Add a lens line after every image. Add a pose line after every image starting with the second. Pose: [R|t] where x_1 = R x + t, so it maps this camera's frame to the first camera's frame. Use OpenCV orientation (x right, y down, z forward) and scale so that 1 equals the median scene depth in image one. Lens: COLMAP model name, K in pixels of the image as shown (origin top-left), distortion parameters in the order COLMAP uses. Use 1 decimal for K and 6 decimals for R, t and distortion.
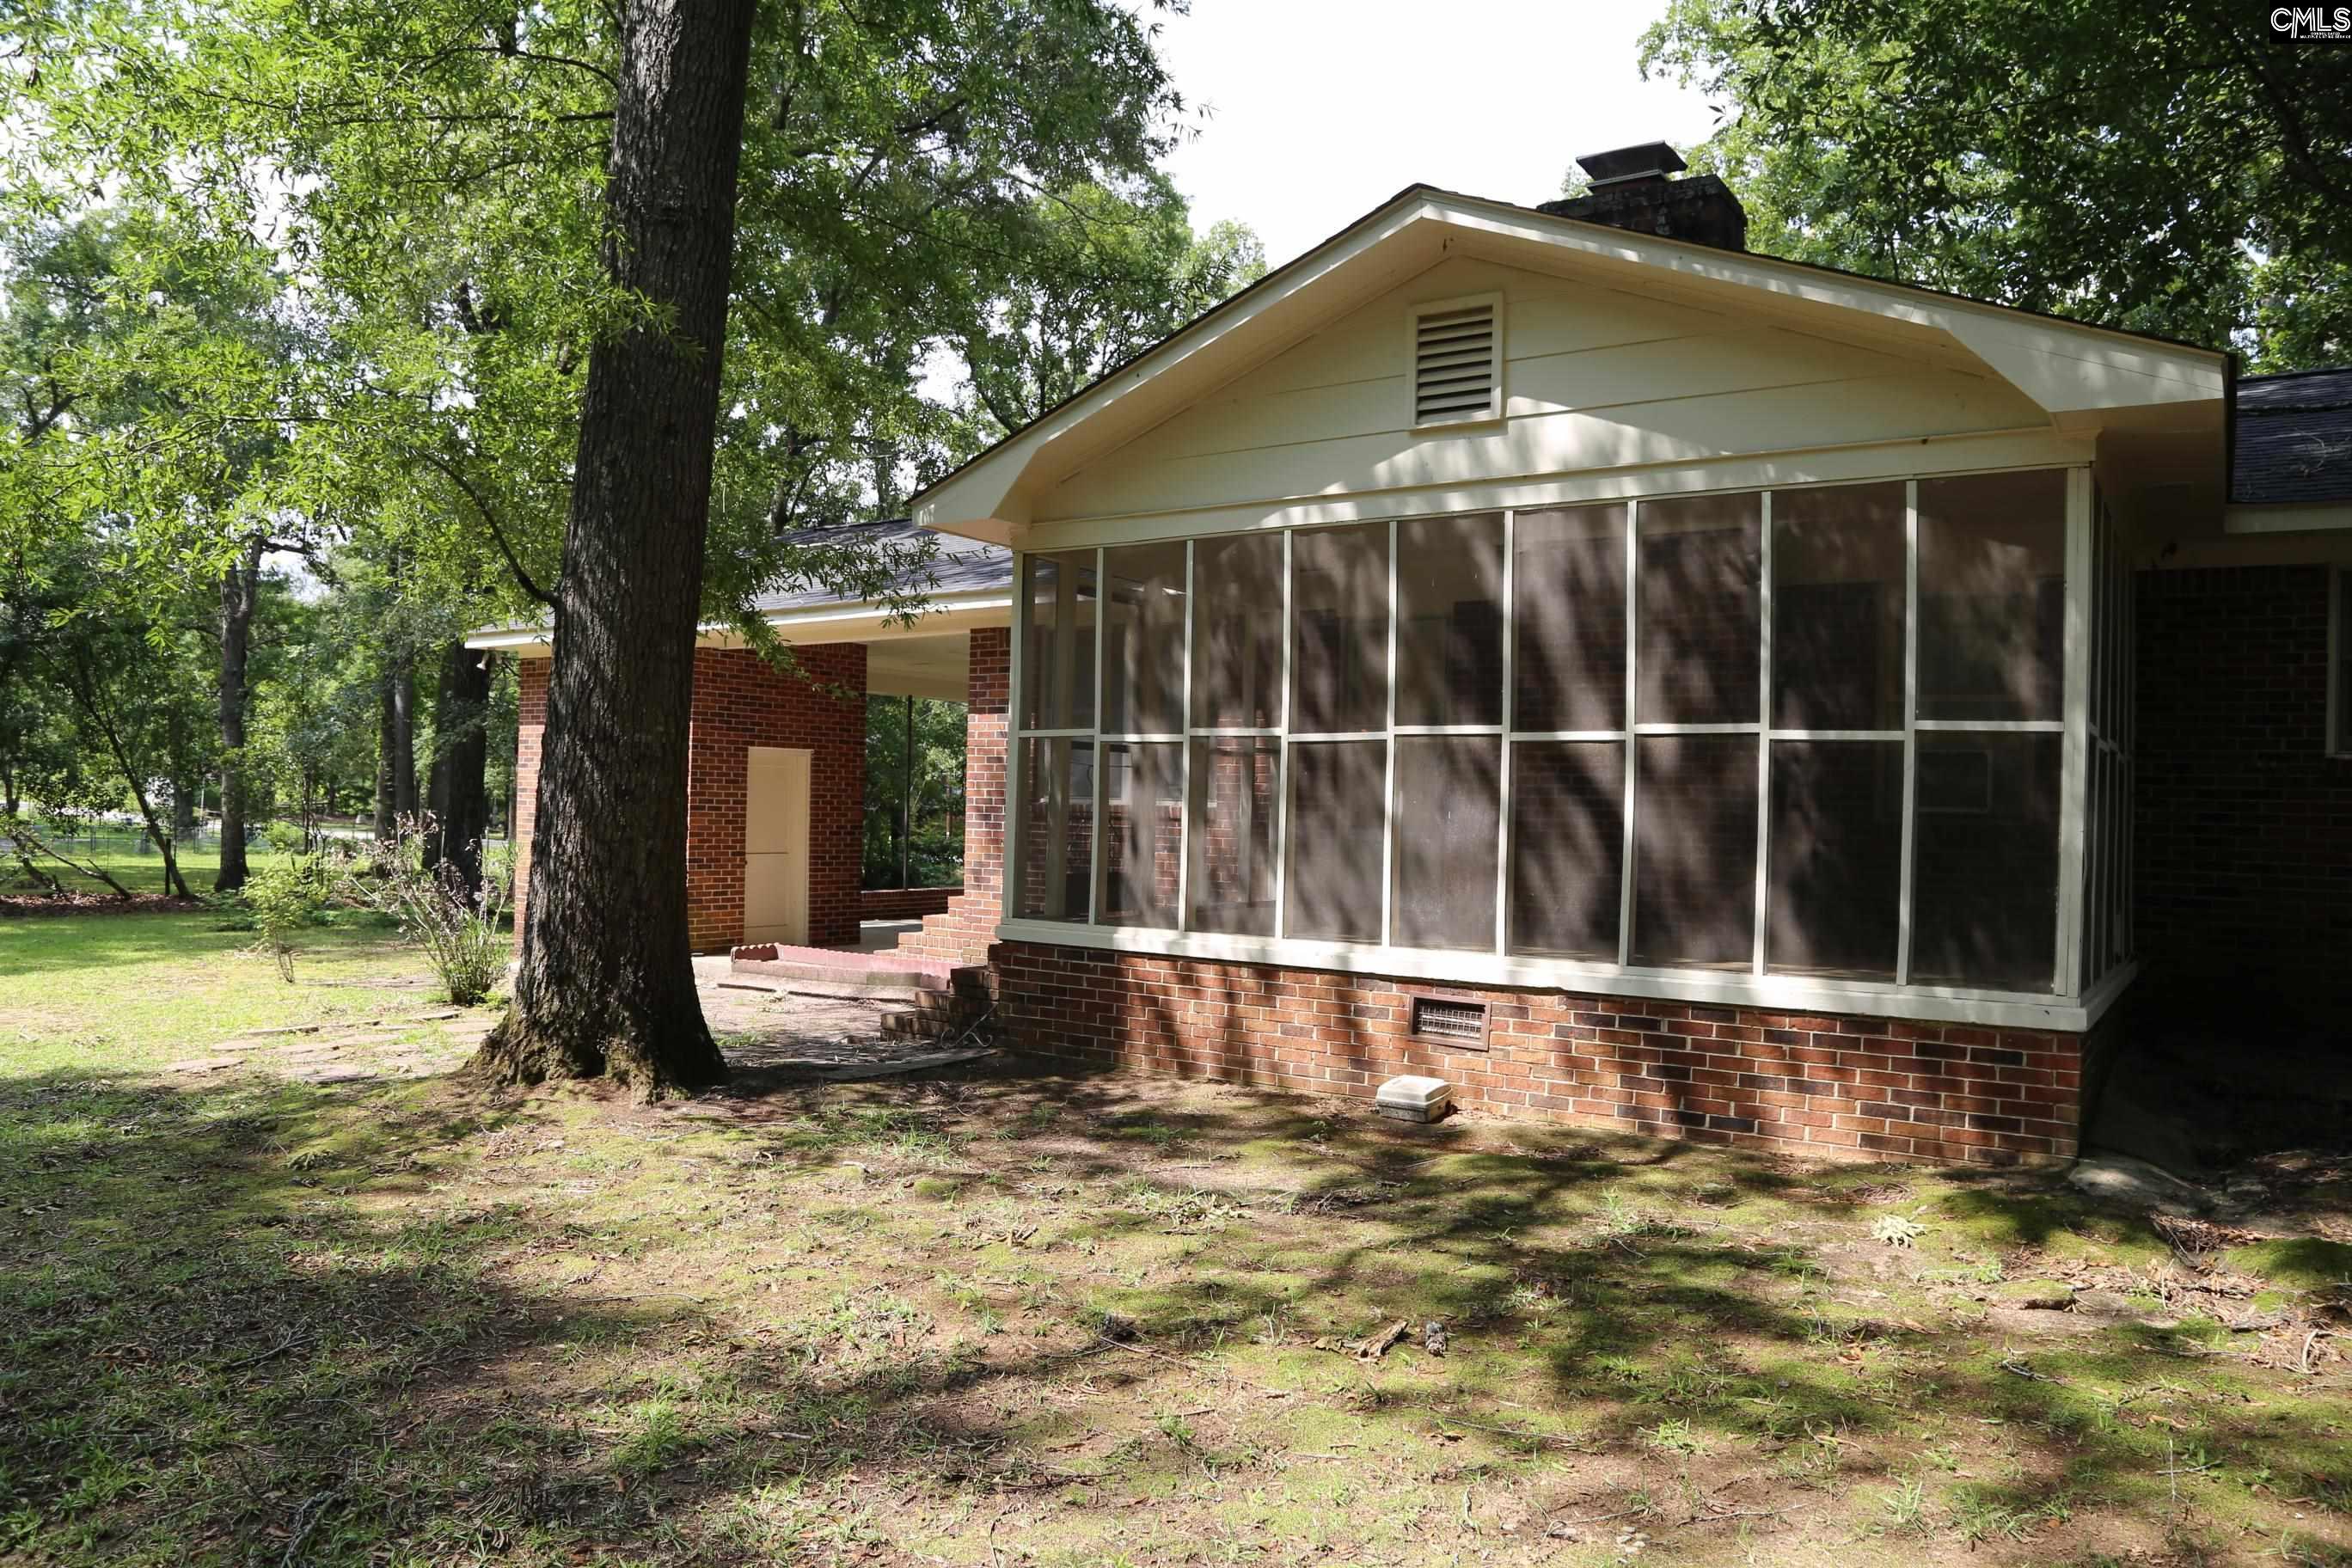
lens RADIAL K [[1595.1, 0, 1177.1], [0, 1595.1, 795.8], [0, 0, 1]] dist [-0.100054, 0.039808]
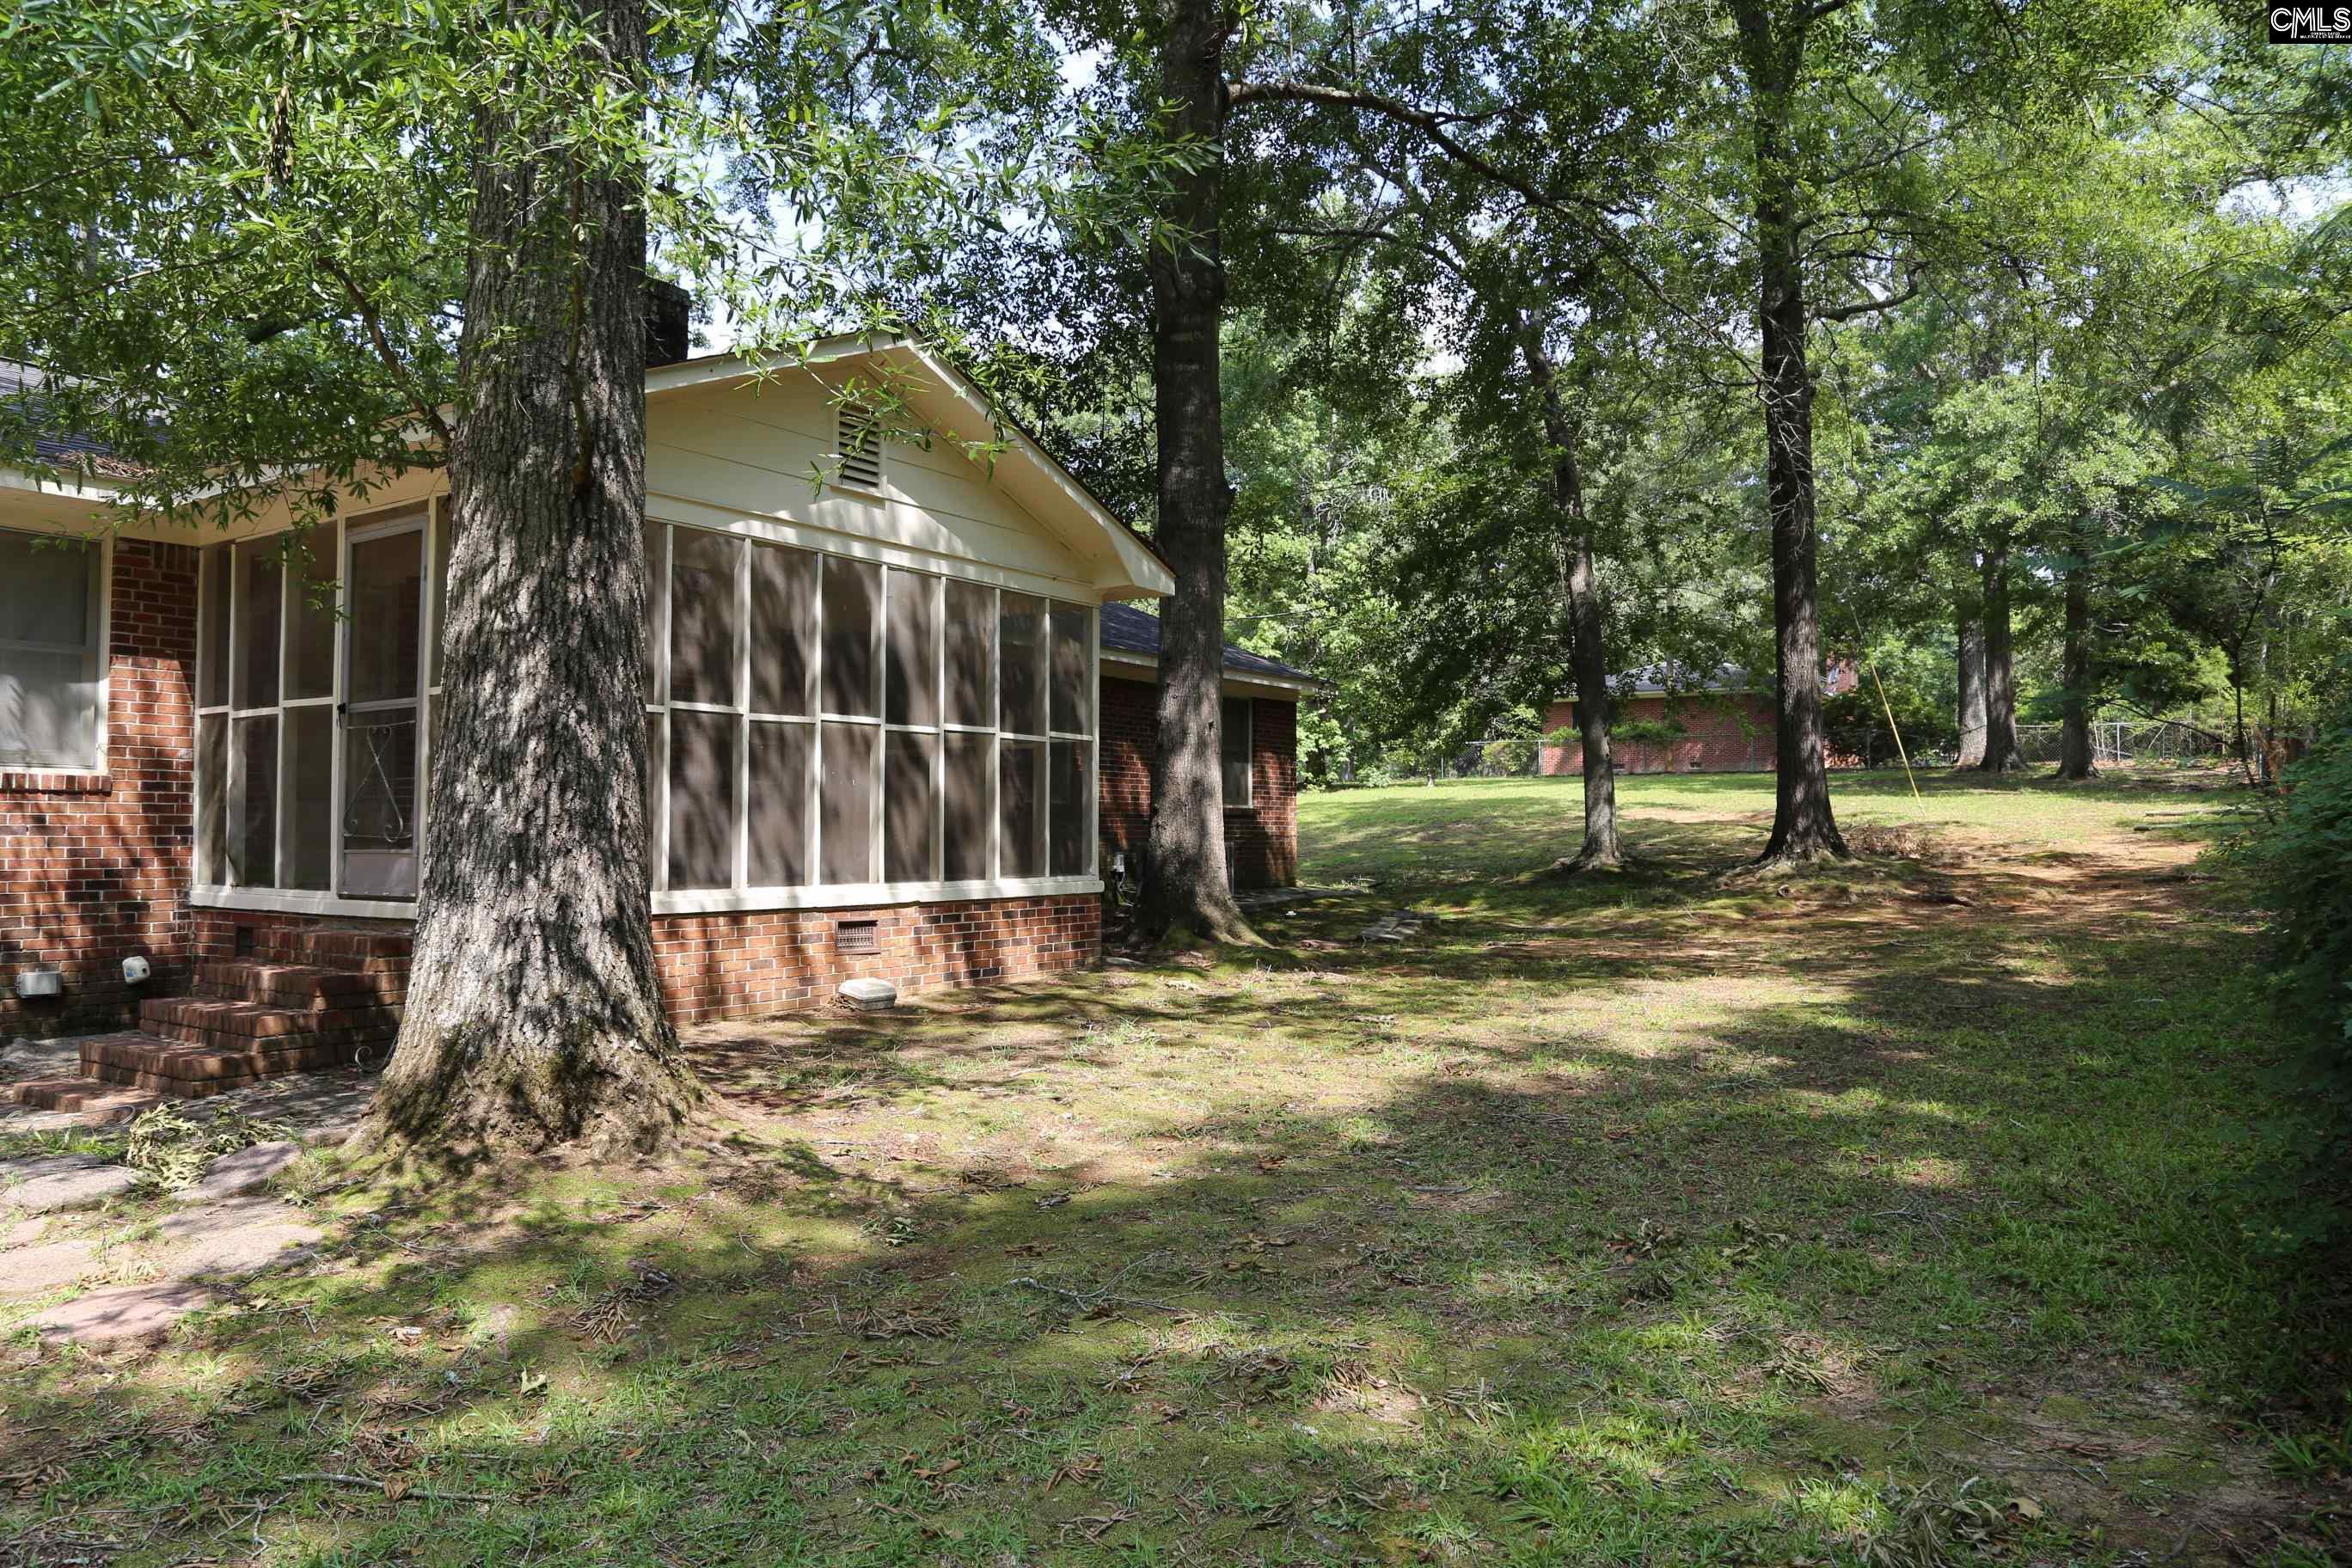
lens RADIAL K [[1595.1, 0, 1177.1], [0, 1595.1, 795.8], [0, 0, 1]] dist [-0.100054, 0.039808]
pose [[-0.020538, 0.000638, 0.999789, -1.169423], [-0.002276, 0.999997, -0.000685, 0.023765], [-0.999786, -0.002290, -0.020537, 0.753472]]
